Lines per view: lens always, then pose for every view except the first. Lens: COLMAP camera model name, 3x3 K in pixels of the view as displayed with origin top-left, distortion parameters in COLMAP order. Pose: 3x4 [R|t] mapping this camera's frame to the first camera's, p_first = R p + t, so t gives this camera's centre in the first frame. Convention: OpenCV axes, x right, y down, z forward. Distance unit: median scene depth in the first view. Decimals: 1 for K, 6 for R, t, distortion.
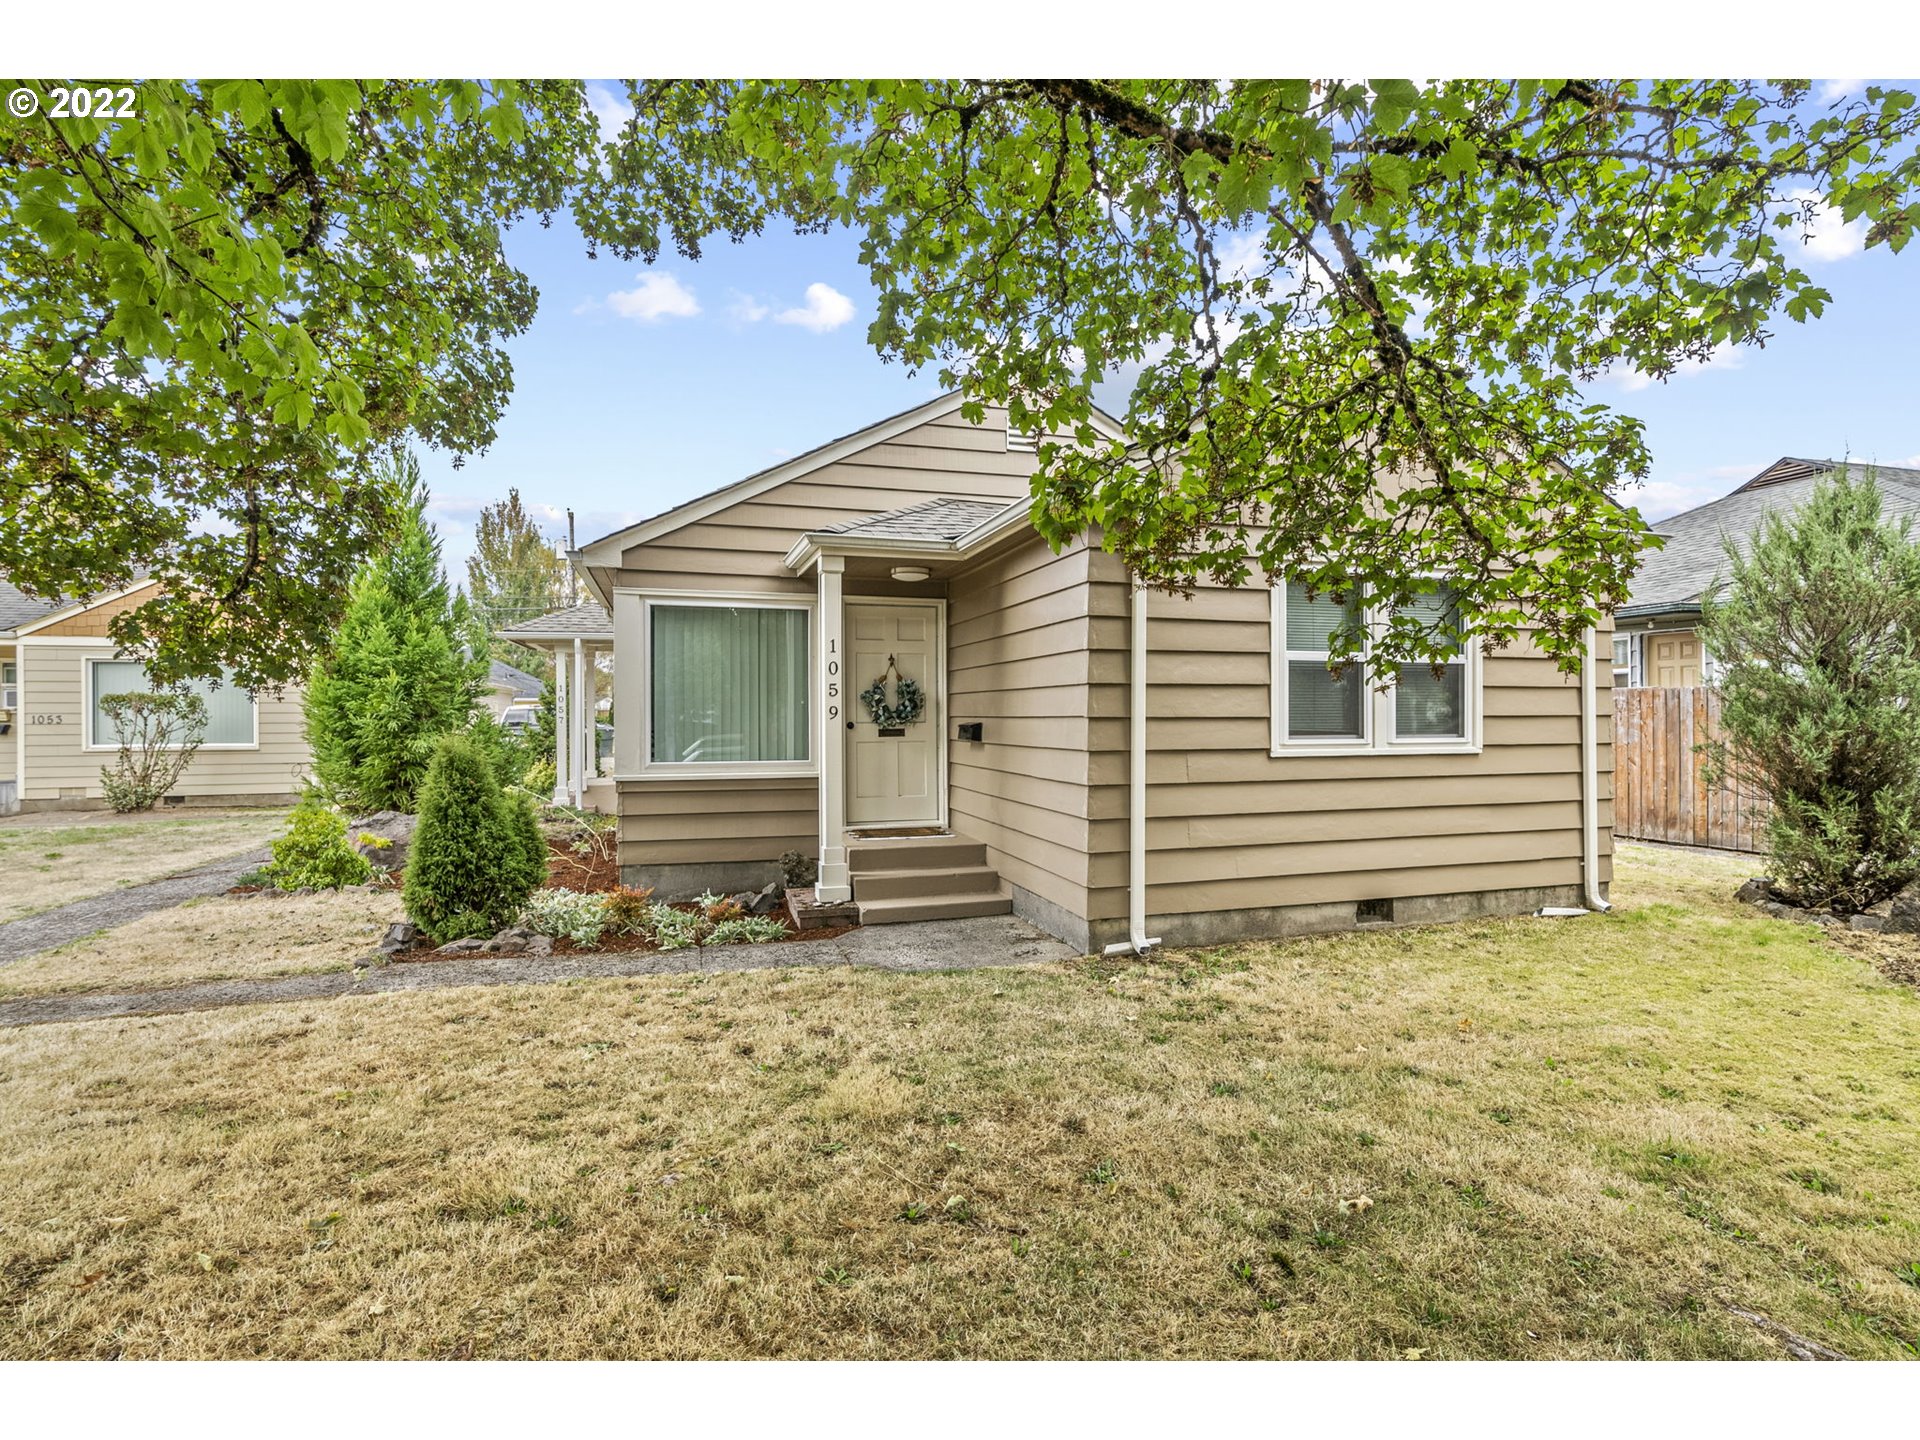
lens RADIAL K [[899.2, 0, 962.5], [0, 899.2, 716.1], [0, 0, 1]] dist [0.002860, 0.006599]
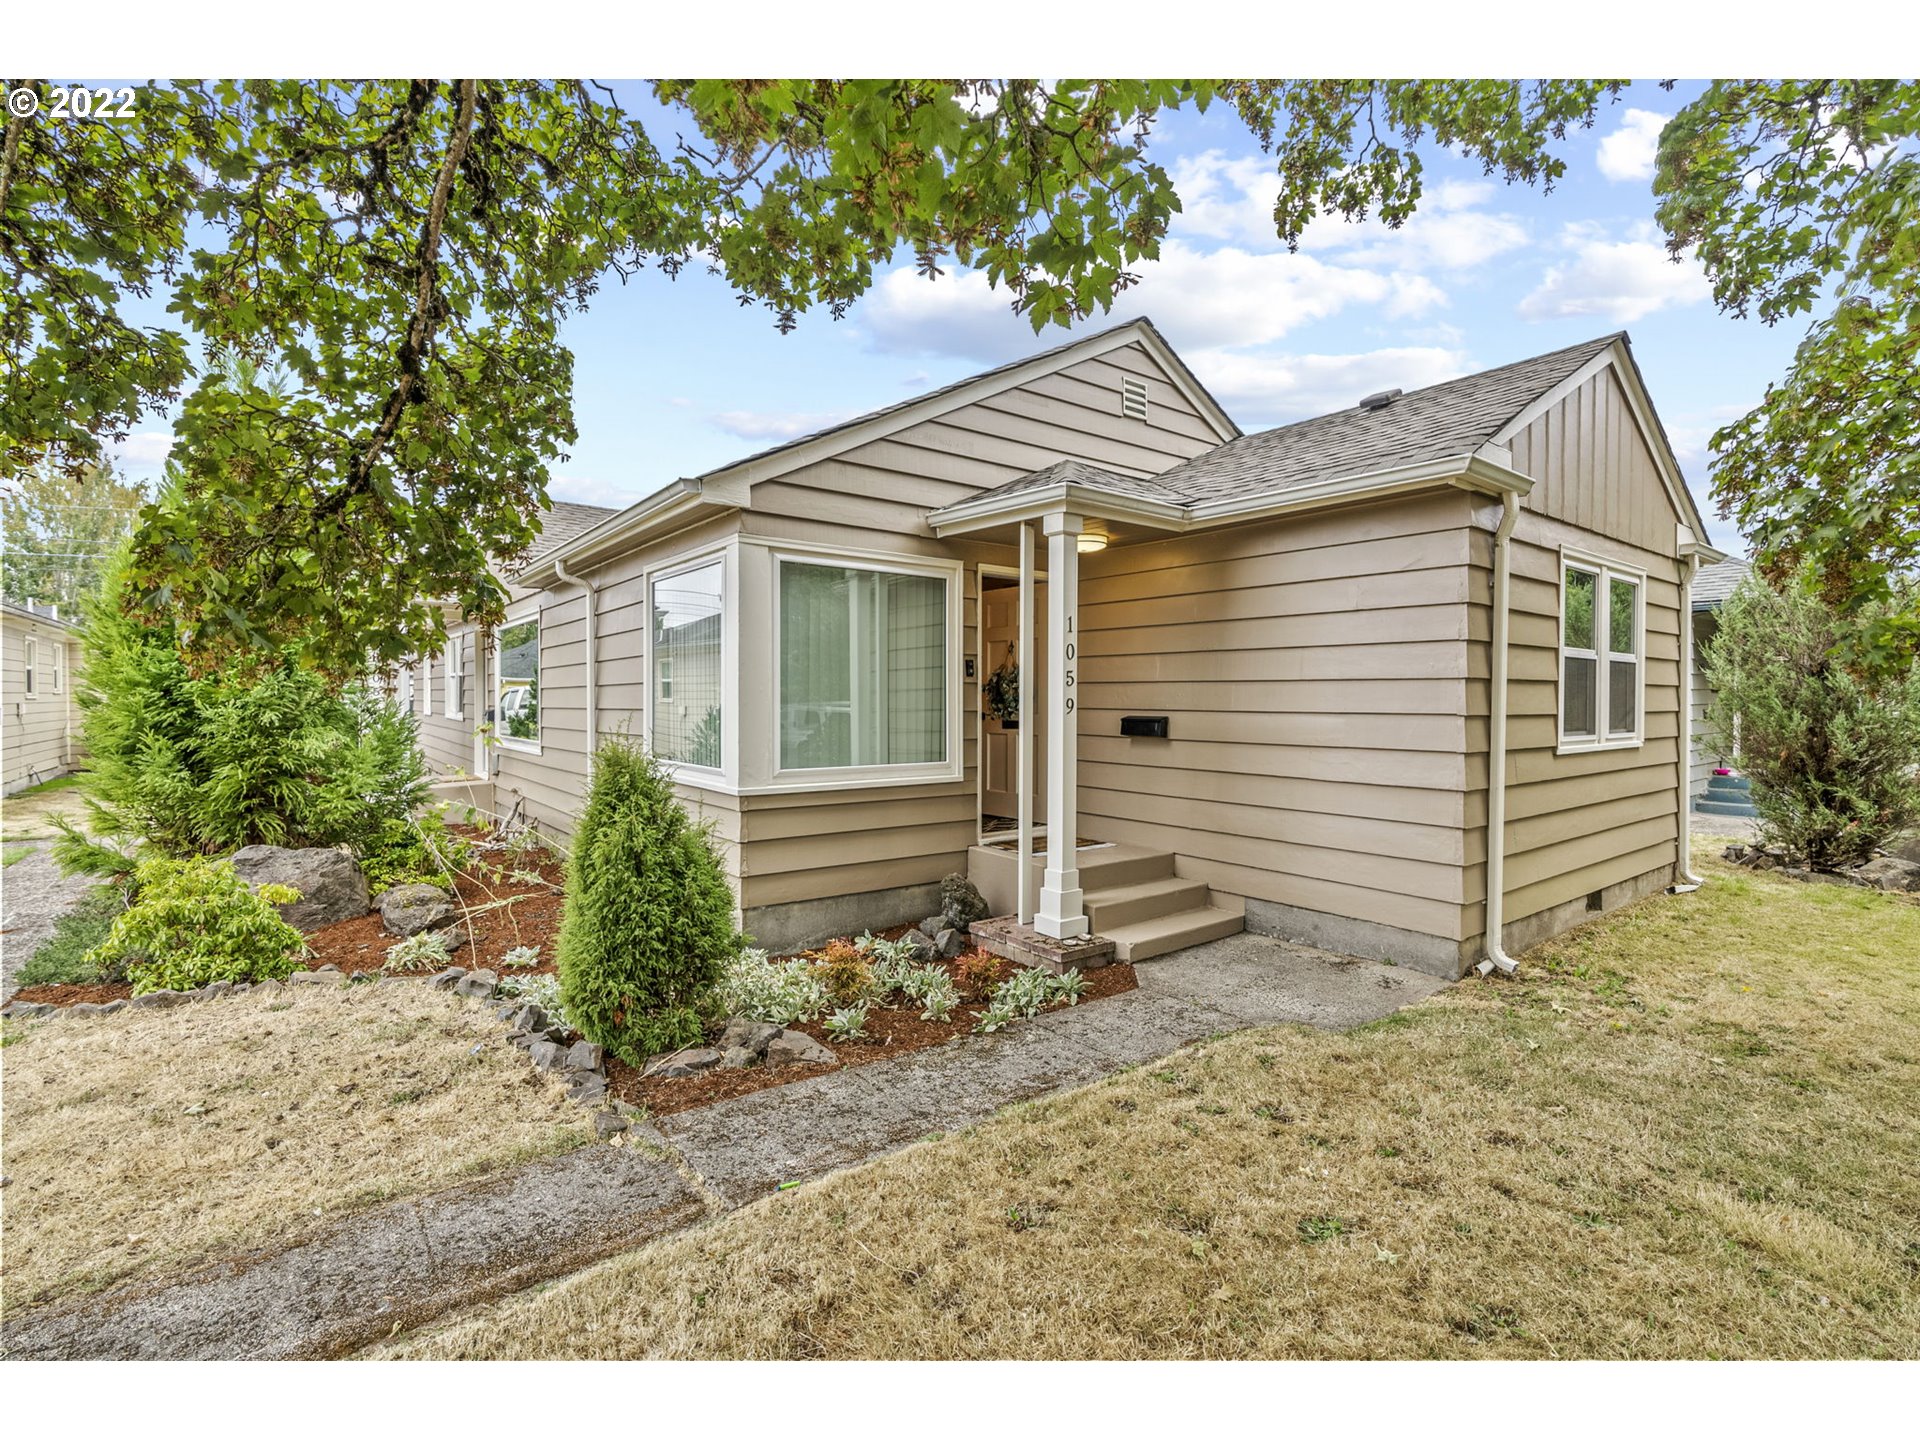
lens RADIAL K [[858.3, 0, 953.9], [0, 858.3, 715.2], [0, 0, 1]] dist [-0.012154, 0.006543]
pose [[0.935677, -0.000353, 0.352856, -0.541263], [-0.007068, 0.999780, 0.019742, -0.010792], [-0.352786, -0.020967, 0.935469, 0.321706]]
